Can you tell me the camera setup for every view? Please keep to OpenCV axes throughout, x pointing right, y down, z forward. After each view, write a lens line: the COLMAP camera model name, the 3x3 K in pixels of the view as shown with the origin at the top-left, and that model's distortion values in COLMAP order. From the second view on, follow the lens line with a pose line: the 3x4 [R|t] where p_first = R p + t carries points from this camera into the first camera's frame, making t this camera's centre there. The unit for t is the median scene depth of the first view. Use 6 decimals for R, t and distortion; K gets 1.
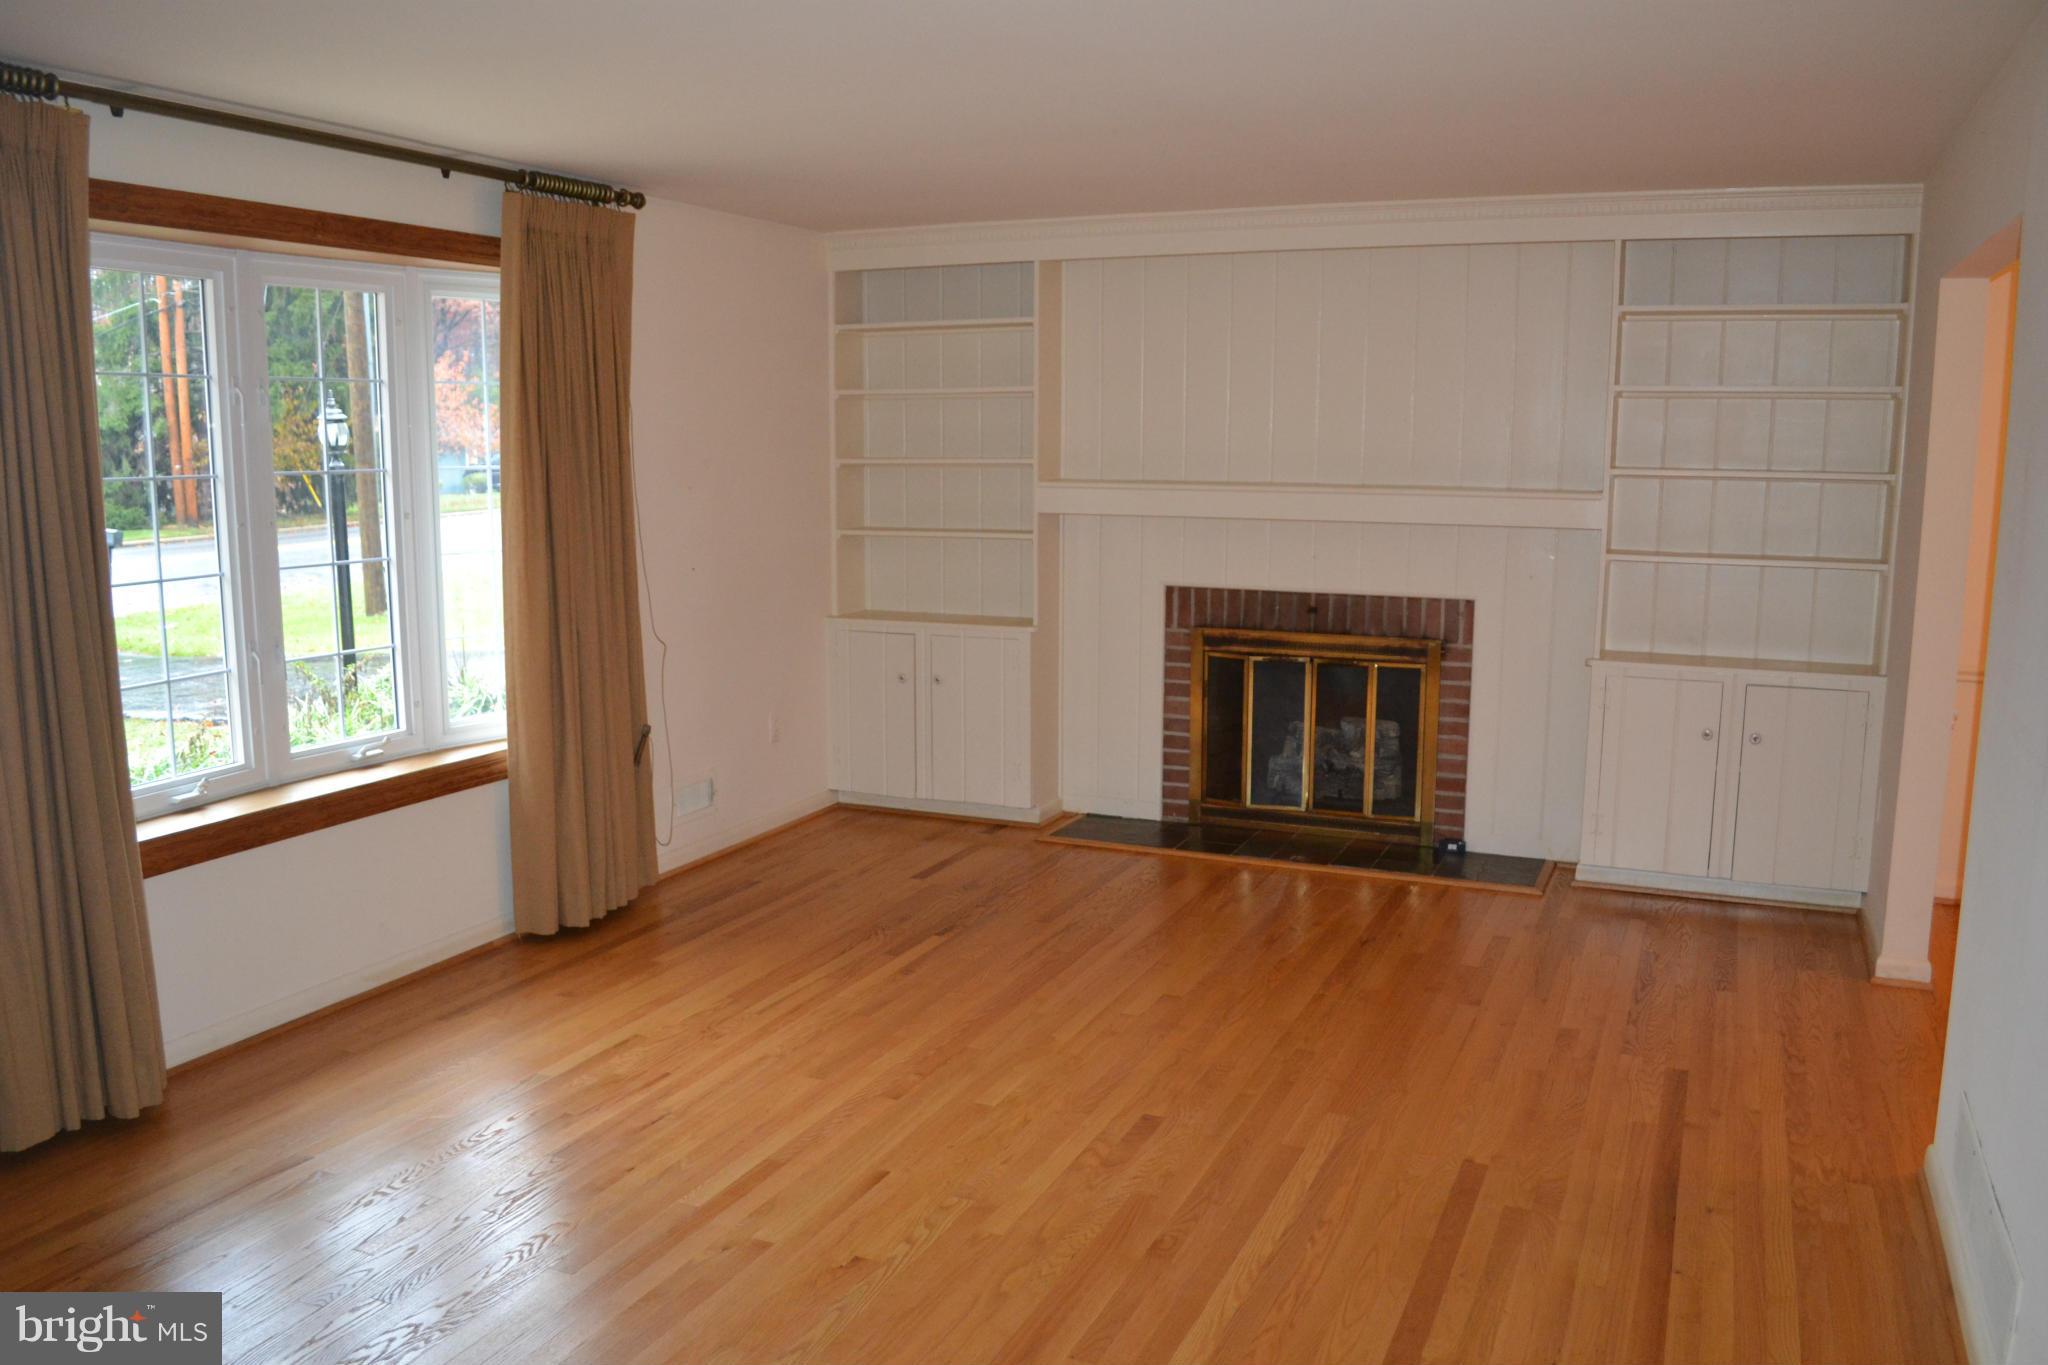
lens RADIAL K [[1677.0, 0, 1024.0], [0, 1677.0, 682.5], [0, 0, 1]] dist [-0.006193, -0.010800]
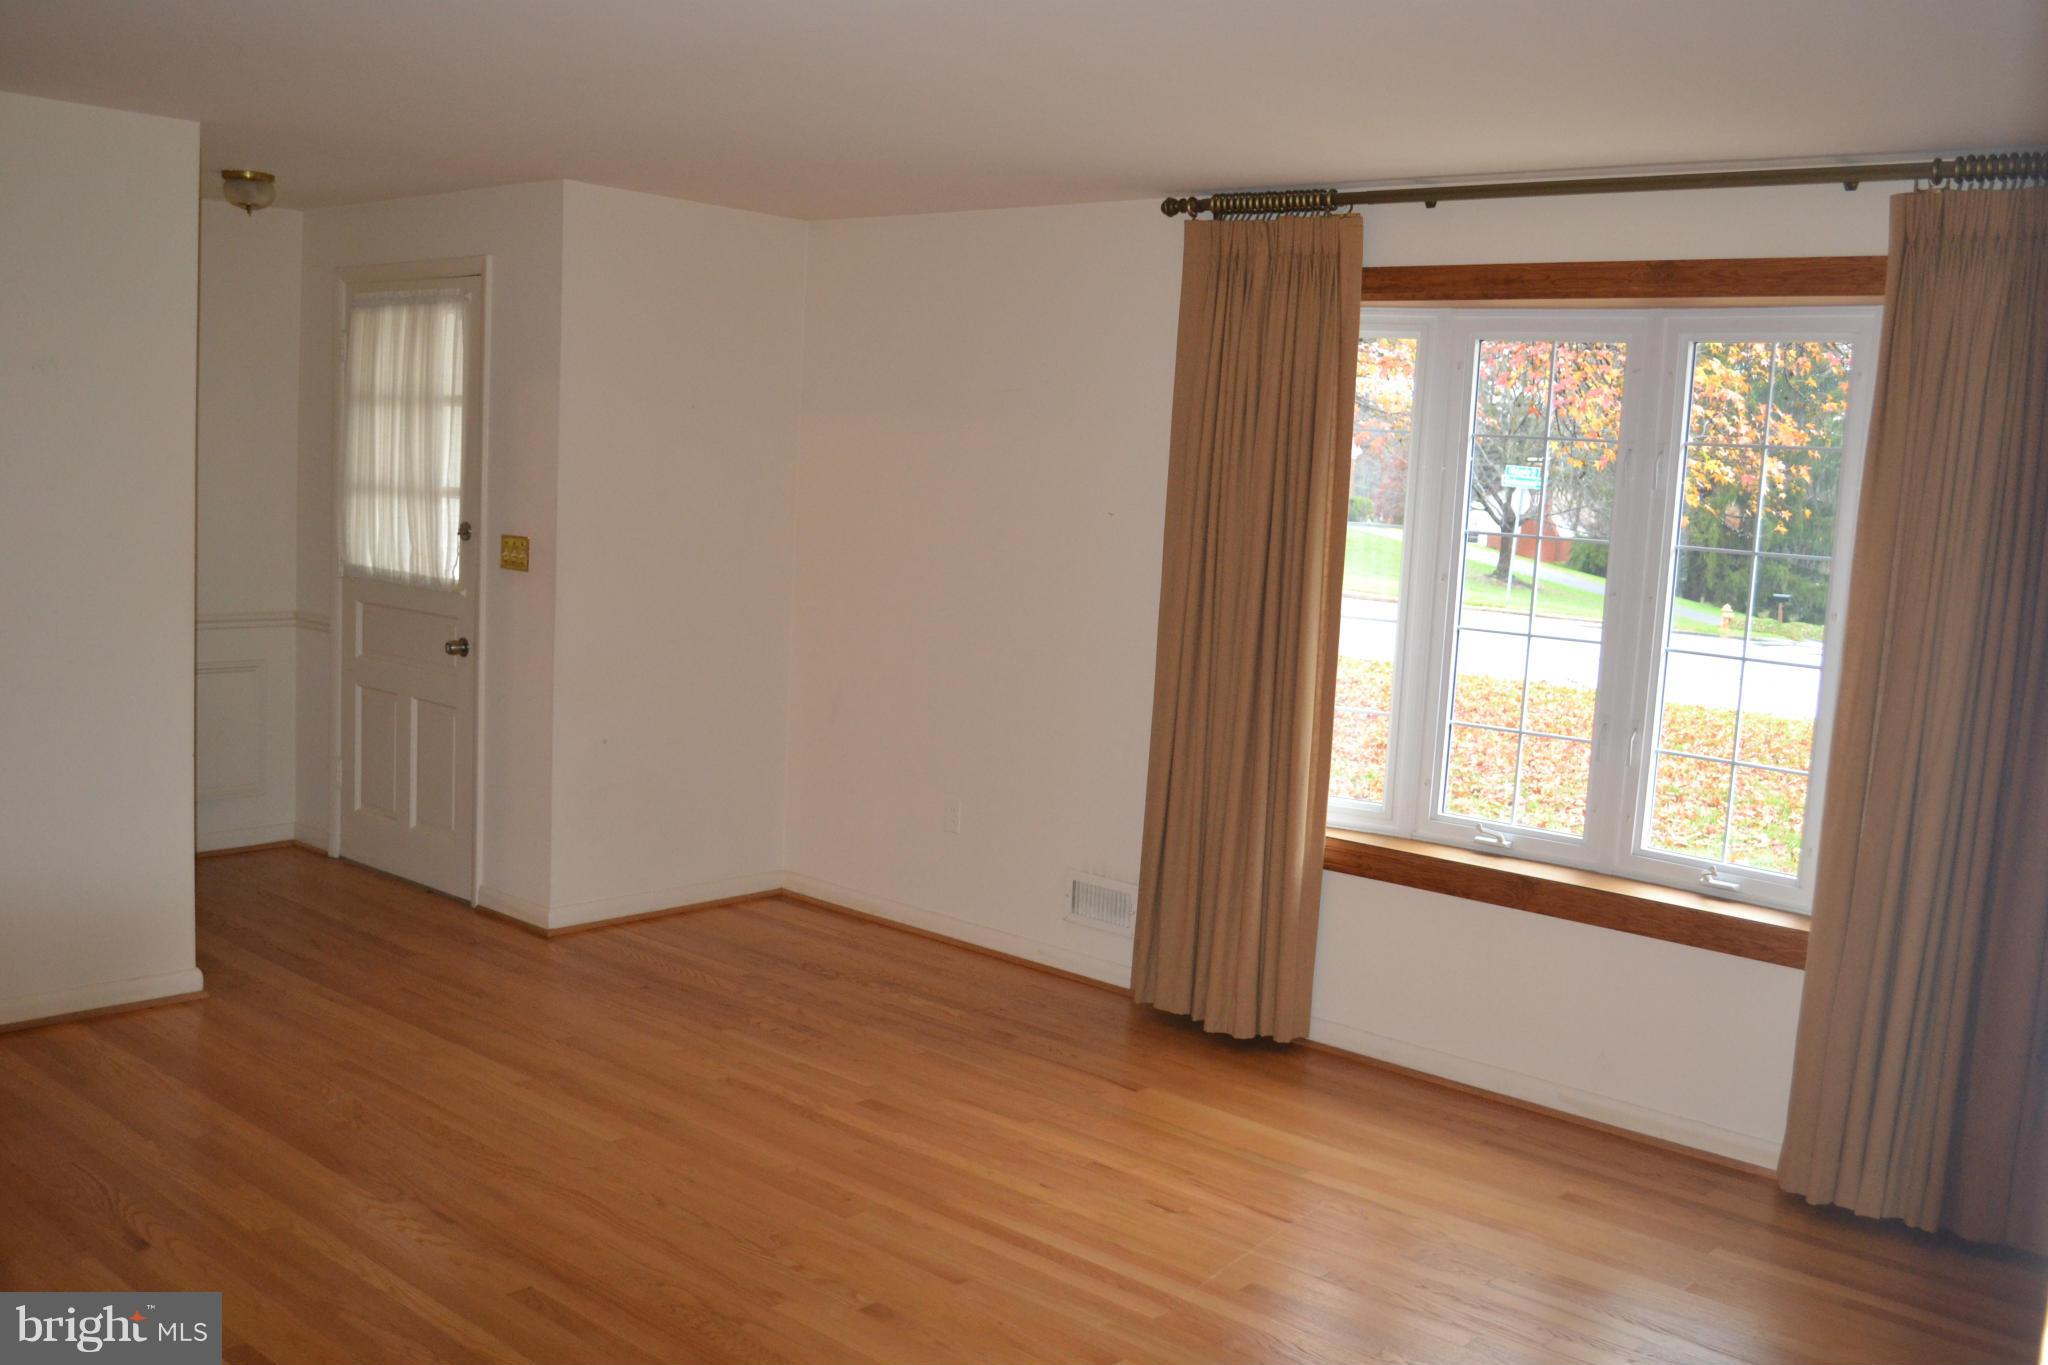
lens RADIAL K [[1992.3, 0, 1024.0], [0, 1992.3, 682.5], [0, 0, 1]] dist [-0.084870, -0.008060]
pose [[-0.321504, 0.079950, -0.943527, 0.741528], [-0.201373, 0.967864, 0.150630, -0.153944], [0.925248, 0.238428, -0.295073, 1.078914]]
